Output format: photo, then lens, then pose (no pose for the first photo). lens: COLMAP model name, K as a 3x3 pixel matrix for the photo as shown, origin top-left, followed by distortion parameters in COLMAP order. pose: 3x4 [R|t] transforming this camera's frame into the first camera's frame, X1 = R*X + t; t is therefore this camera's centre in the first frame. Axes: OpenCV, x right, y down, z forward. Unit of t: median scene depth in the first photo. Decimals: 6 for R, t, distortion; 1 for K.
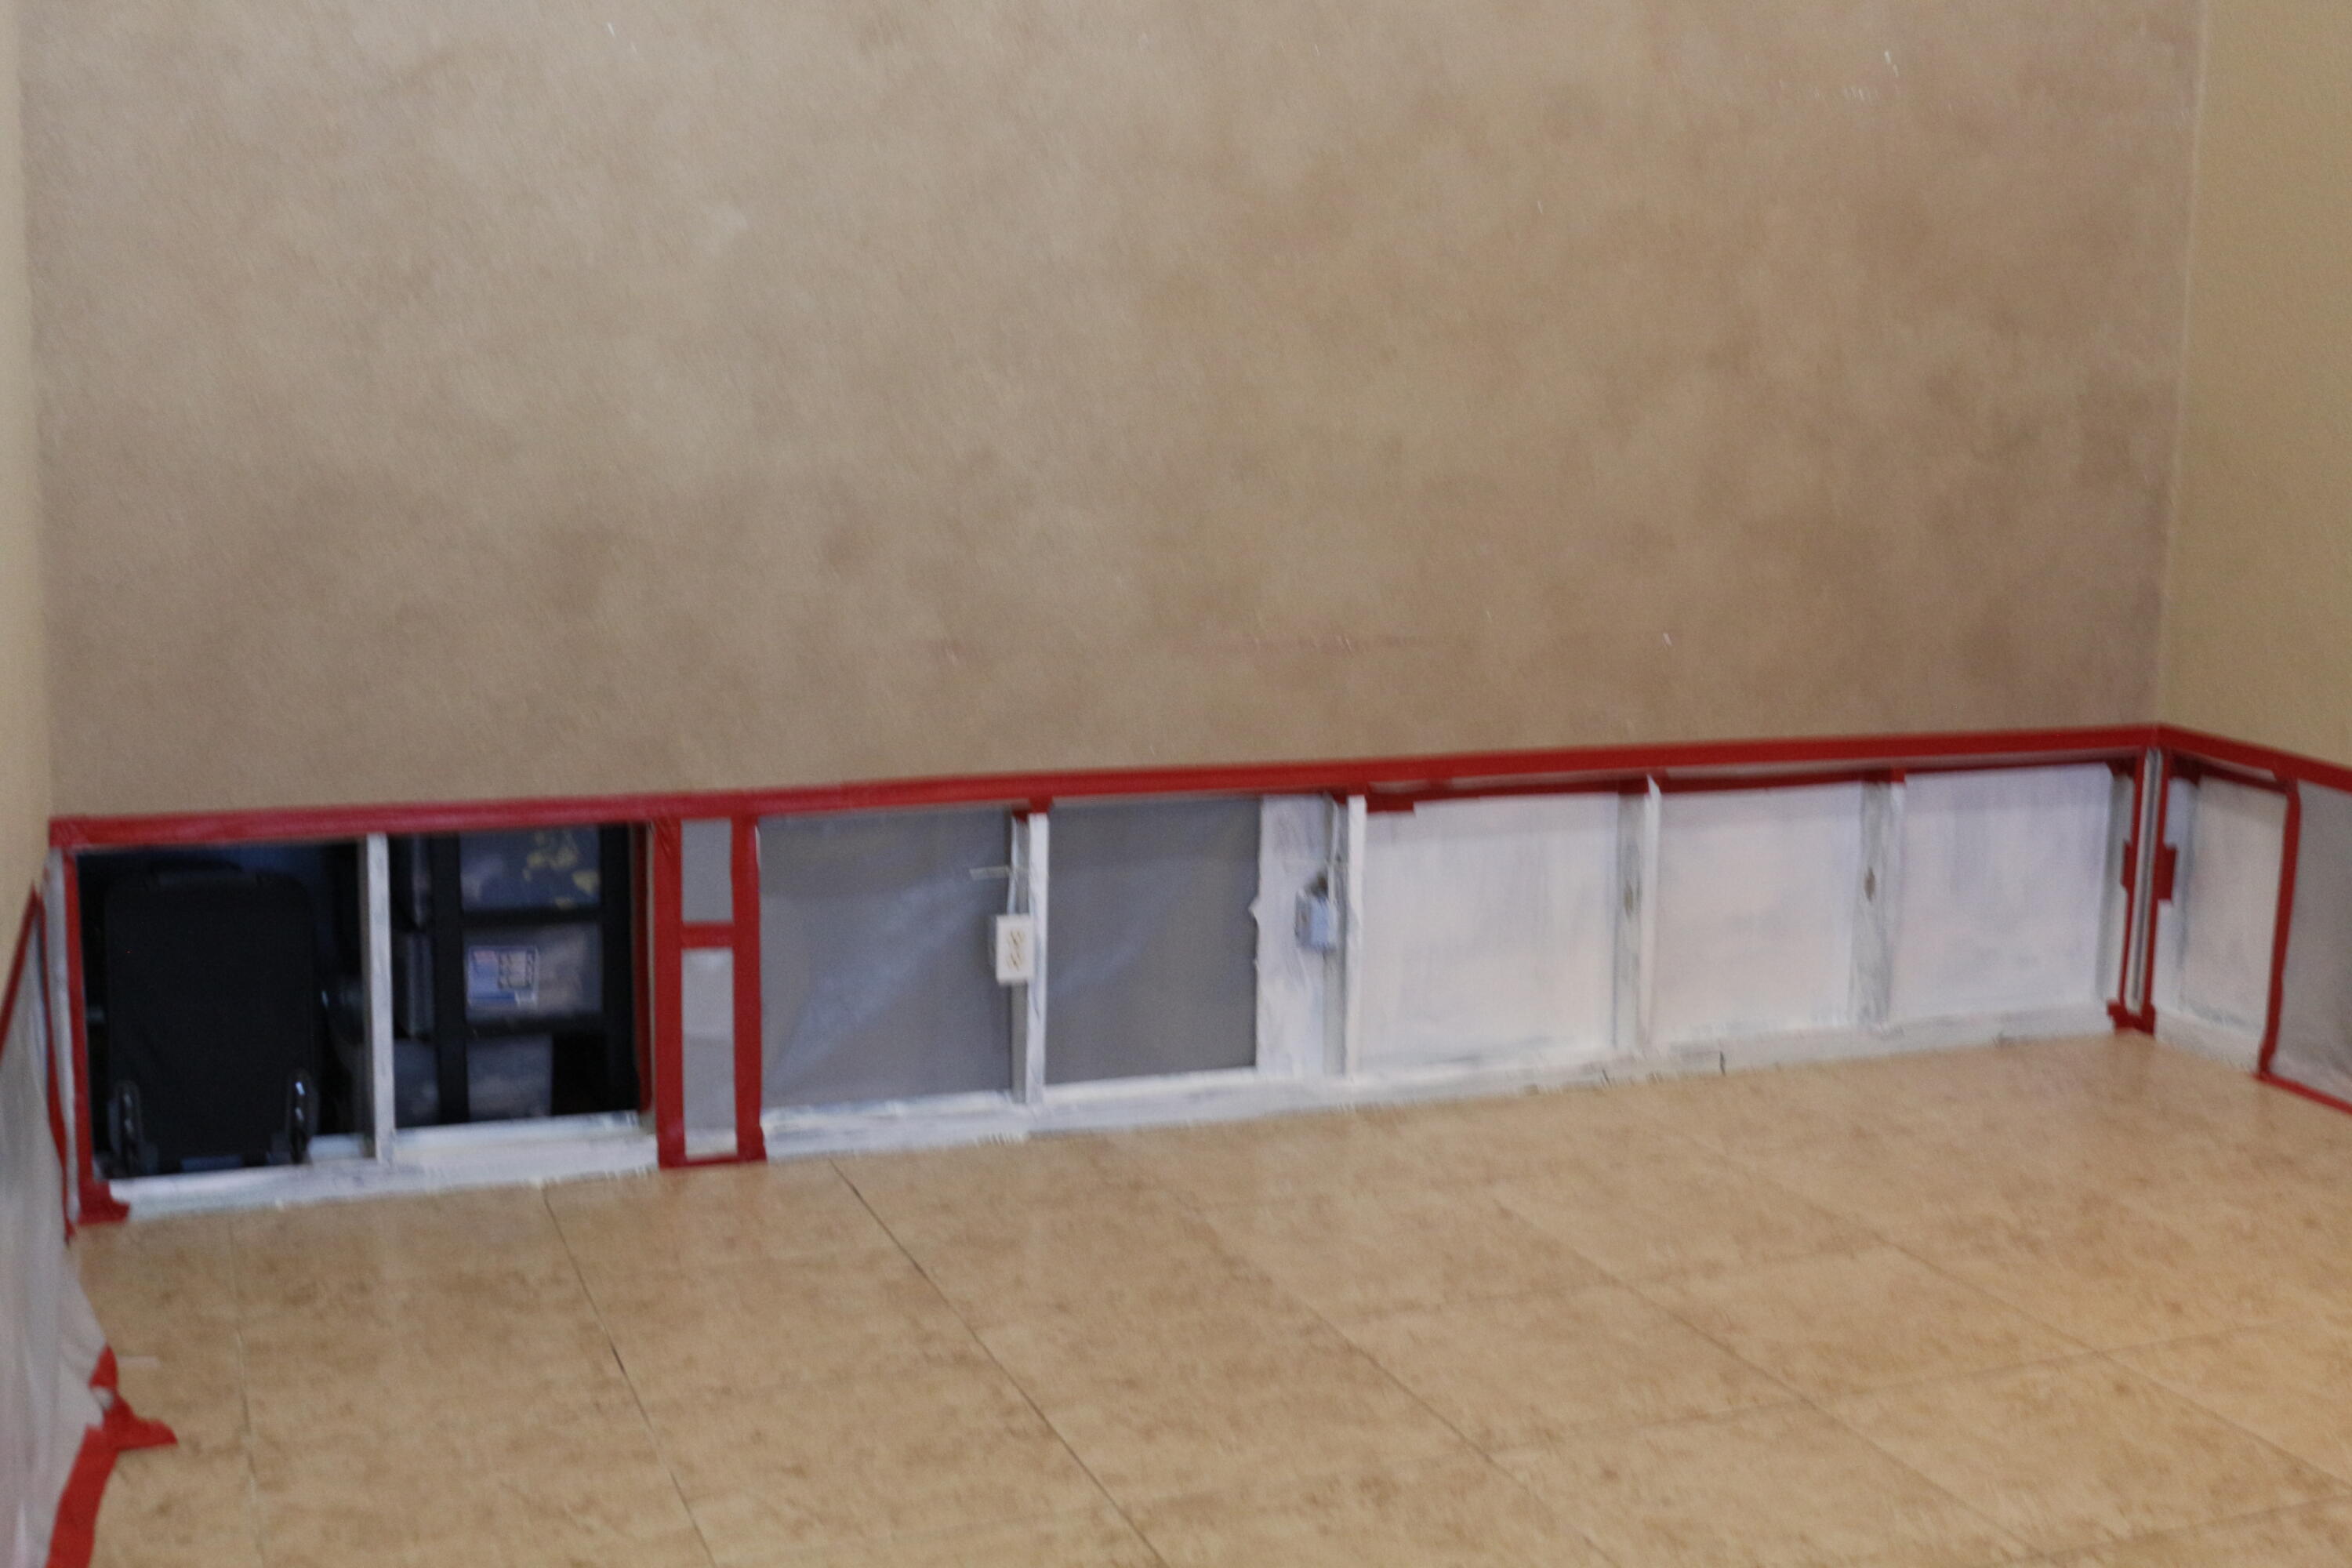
lens RADIAL K [[2729.1, 0, 1176.0], [0, 2729.1, 784.0], [0, 0, 1]] dist [-0.071616, 0.018483]
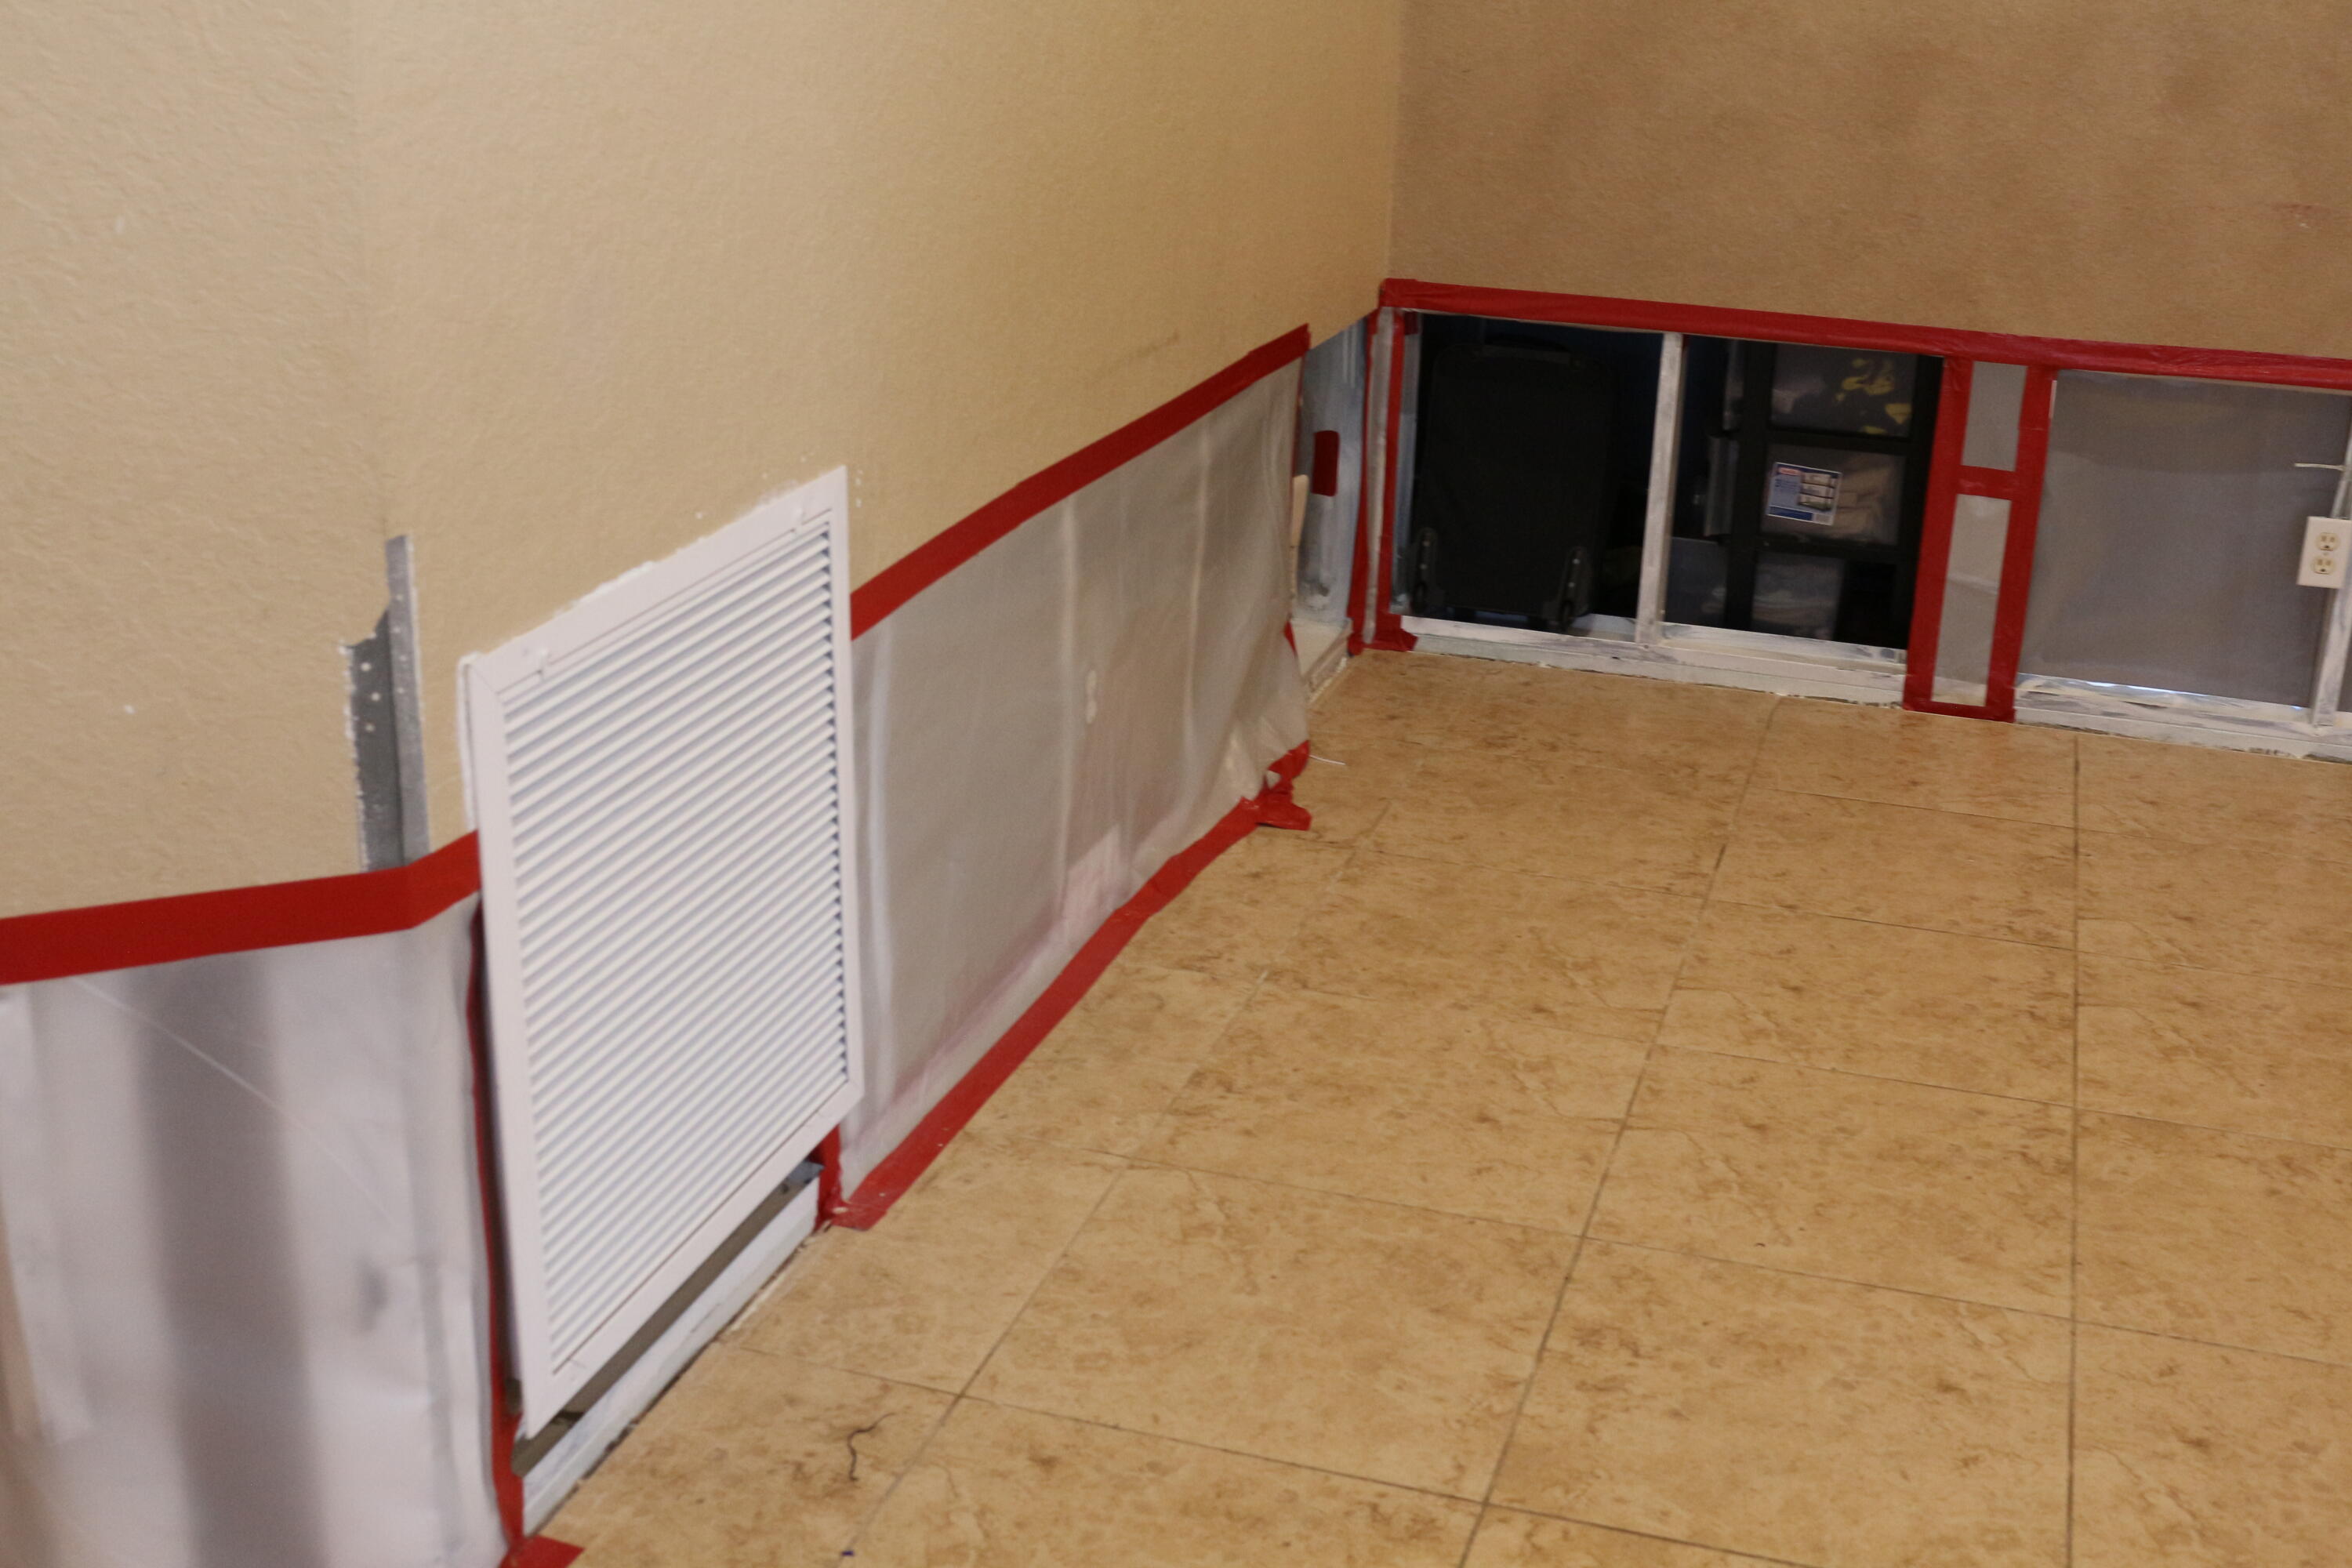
lens RADIAL K [[2729.1, 0, 1176.0], [0, 2729.1, 784.0], [0, 0, 1]] dist [-0.071616, 0.018483]
pose [[0.778221, 0.216354, -0.589544, 0.201802], [-0.120036, 0.972718, 0.198521, 0.002881], [0.616411, -0.083727, 0.782960, 0.049406]]
